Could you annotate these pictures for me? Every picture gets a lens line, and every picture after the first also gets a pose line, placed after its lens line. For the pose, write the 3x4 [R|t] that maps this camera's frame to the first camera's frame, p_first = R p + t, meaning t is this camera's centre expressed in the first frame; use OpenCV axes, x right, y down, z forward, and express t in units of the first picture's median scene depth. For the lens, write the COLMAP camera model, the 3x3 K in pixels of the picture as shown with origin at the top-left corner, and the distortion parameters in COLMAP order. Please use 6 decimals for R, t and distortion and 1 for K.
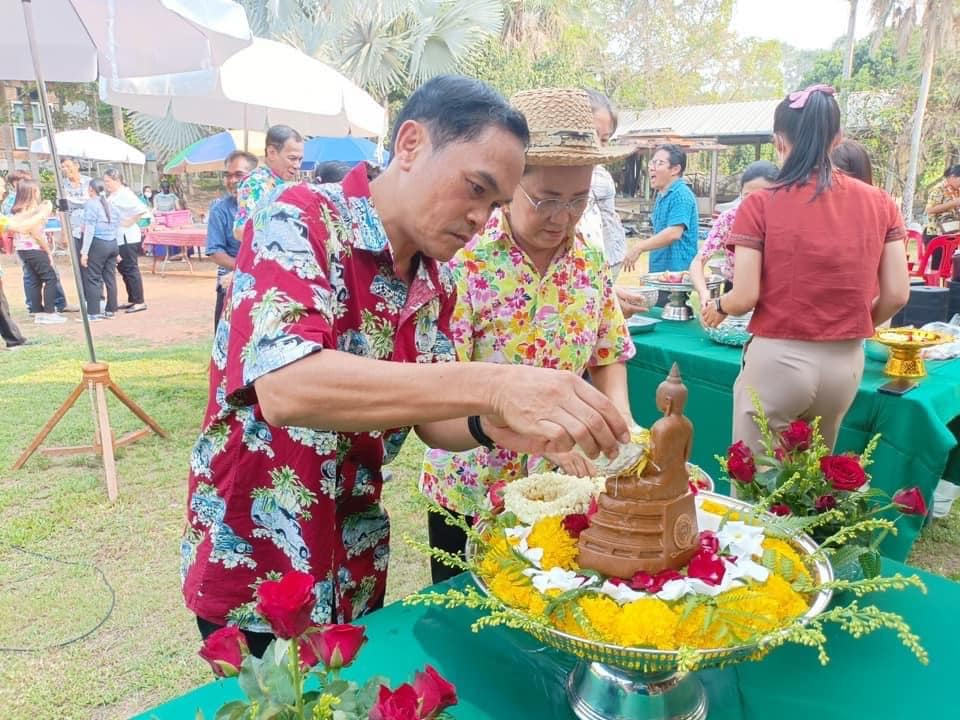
lens RADIAL K [[723.4, 0, 478.1], [0, 723.4, 361.0], [0, 0, 1]] dist [-0.001708, -0.008746]
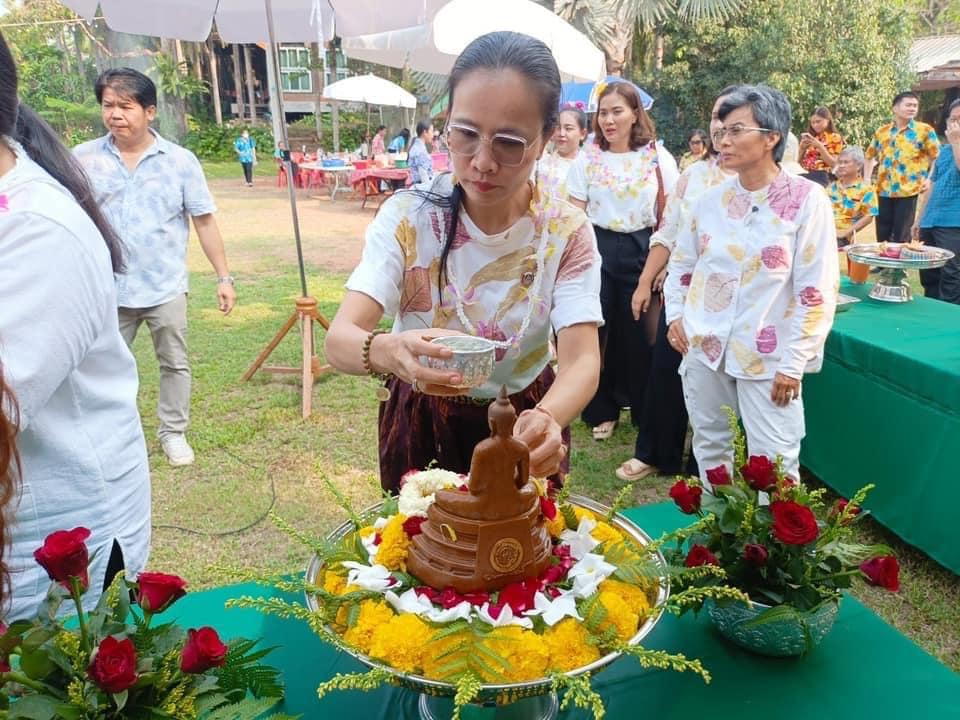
lens RADIAL K [[723.8, 0, 480.2], [0, 723.8, 363.6], [0, 0, 1]] dist [0.018478, -0.039693]
pose [[0.933848, 0.110820, -0.340069, 0.145101], [-0.082705, 0.991927, 0.096130, -0.028982], [0.347976, -0.061646, 0.935474, 0.024915]]
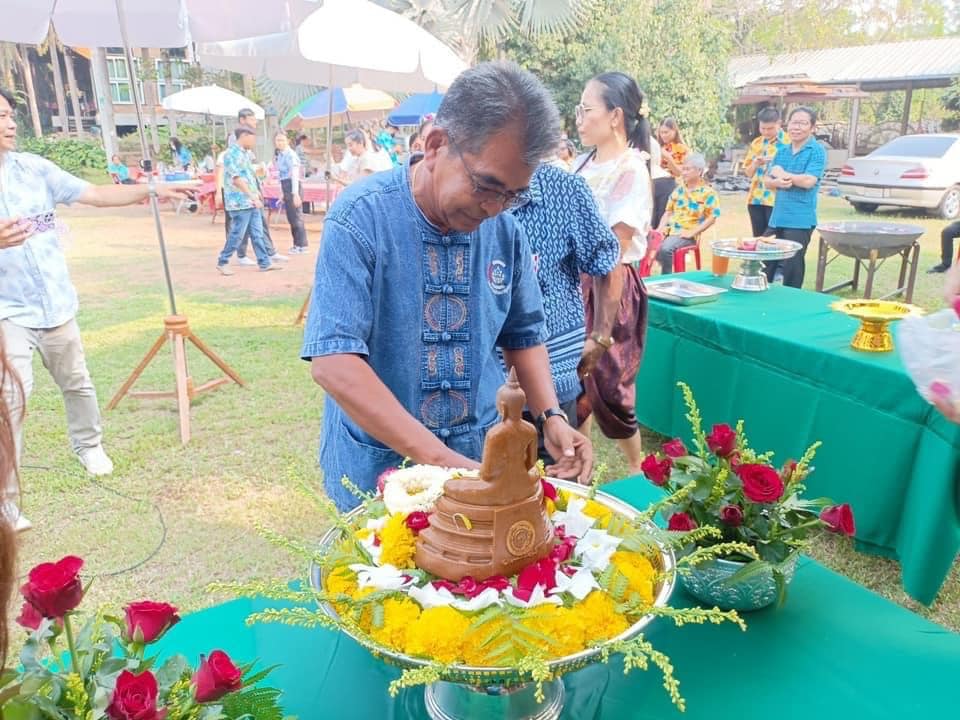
lens RADIAL K [[726.2, 0, 480.0], [0, 726.2, 360.0], [0, 0, 1]] dist [-0.001478, -0.012540]
pose [[0.986666, 0.043582, -0.156815, 0.097639], [-0.033870, 0.997370, 0.064082, -0.016923], [0.159196, -0.057916, 0.985547, 0.011743]]
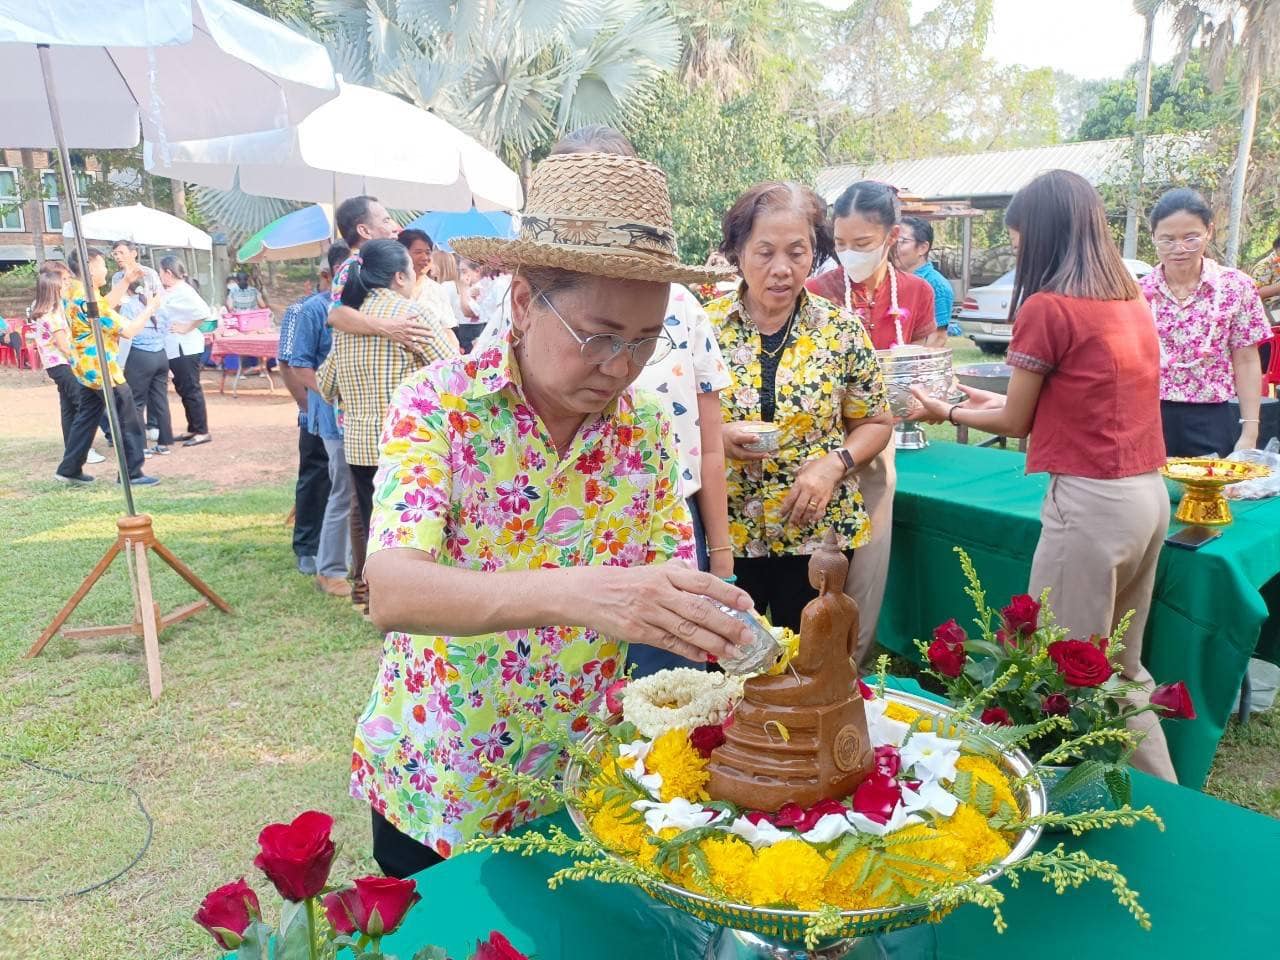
lens RADIAL K [[967.1, 0, 639.1], [0, 967.1, 480.9], [0, 0, 1]] dist [-0.001565, -0.012191]
pose [[0.999718, -0.013331, -0.019662, 0.023513], [0.012914, 0.999693, -0.021168, -0.006427], [0.019939, 0.020908, 0.999583, -0.004544]]
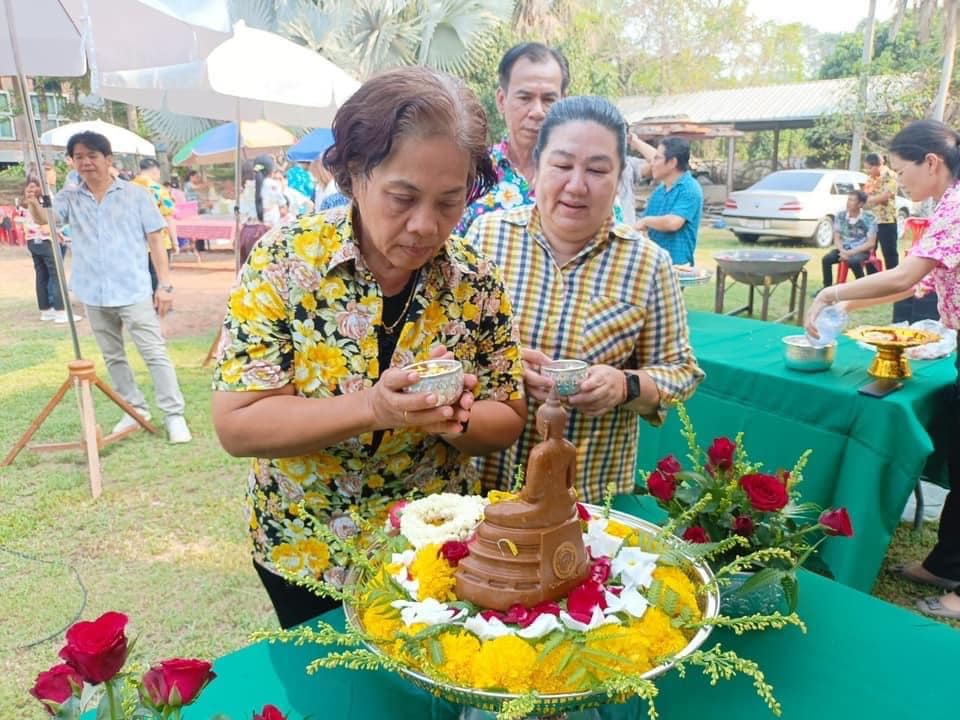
lens RADIAL K [[729.0, 0, 480.0], [0, 729.0, 362.3], [0, 0, 1]] dist [-0.008206, -0.008874]
pose [[0.999747, -0.000264, -0.022504, 0.050560], [0.000626, 0.999870, 0.016084, -0.011095], [0.022497, -0.016094, 0.999617, 0.010725]]
